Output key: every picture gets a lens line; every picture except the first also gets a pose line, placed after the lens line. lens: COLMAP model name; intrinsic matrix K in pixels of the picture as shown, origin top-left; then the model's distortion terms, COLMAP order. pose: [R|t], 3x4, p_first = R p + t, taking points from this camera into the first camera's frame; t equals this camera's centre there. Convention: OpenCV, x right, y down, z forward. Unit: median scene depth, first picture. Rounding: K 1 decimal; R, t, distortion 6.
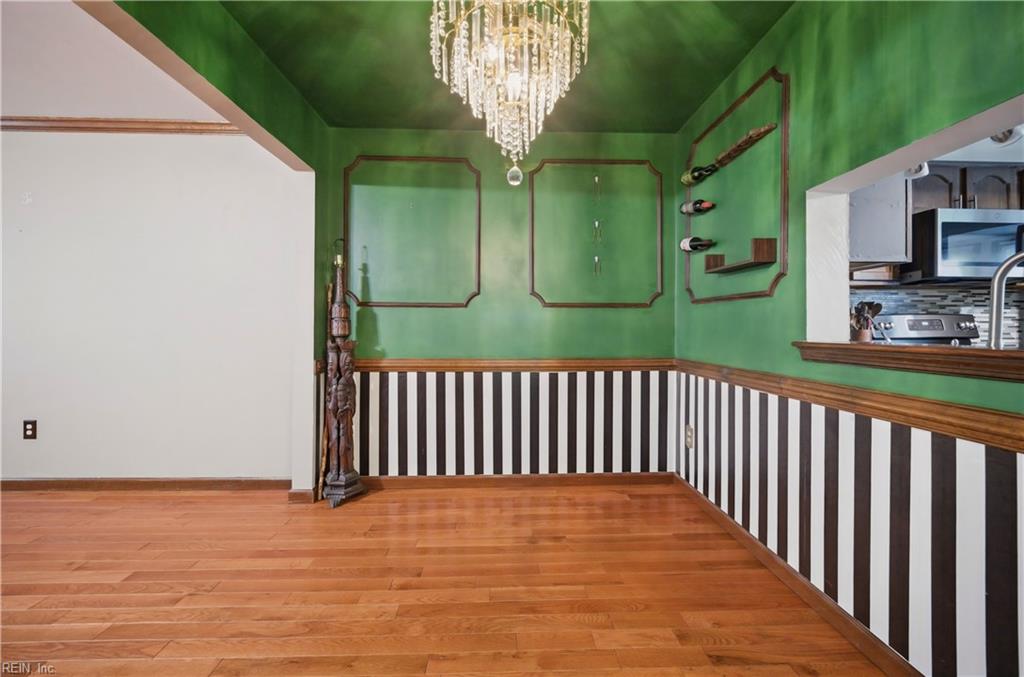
lens RADIAL K [[398.4, 0, 513.9], [0, 398.4, 333.4], [0, 0, 1]] dist [-0.000597, -0.000947]
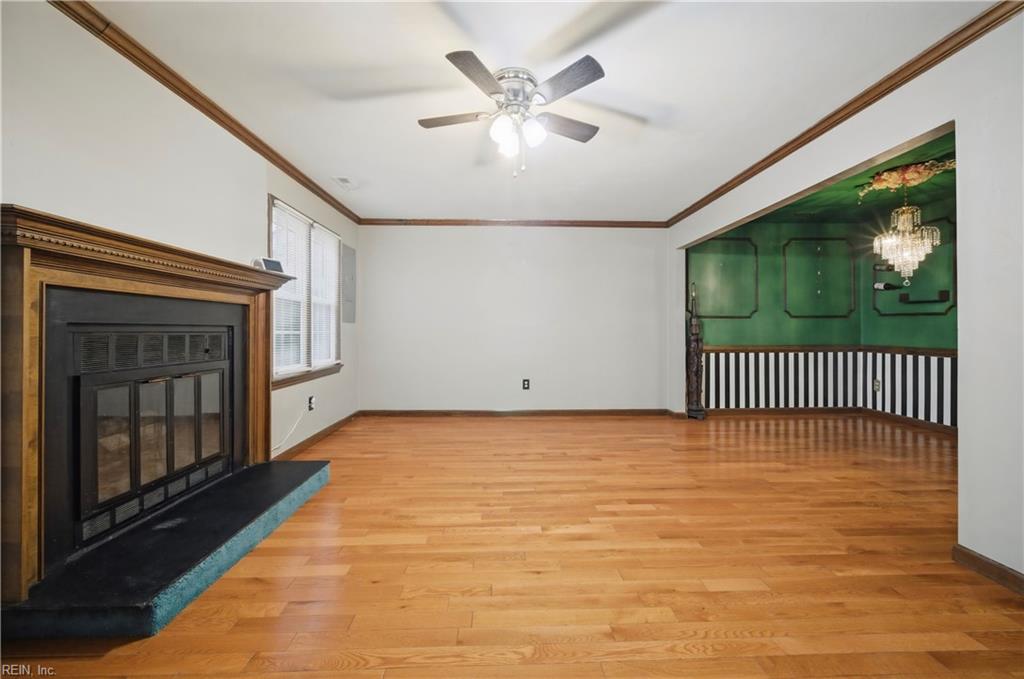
lens RADIAL K [[398.4, 0, 513.5], [0, 398.4, 333.4], [0, 0, 1]] dist [-0.000597, -0.000947]
pose [[0.999920, -0.006818, -0.010607, -1.215298], [0.006823, 0.999977, 0.000370, -0.002810], [0.010605, -0.000442, 0.999944, -0.880968]]
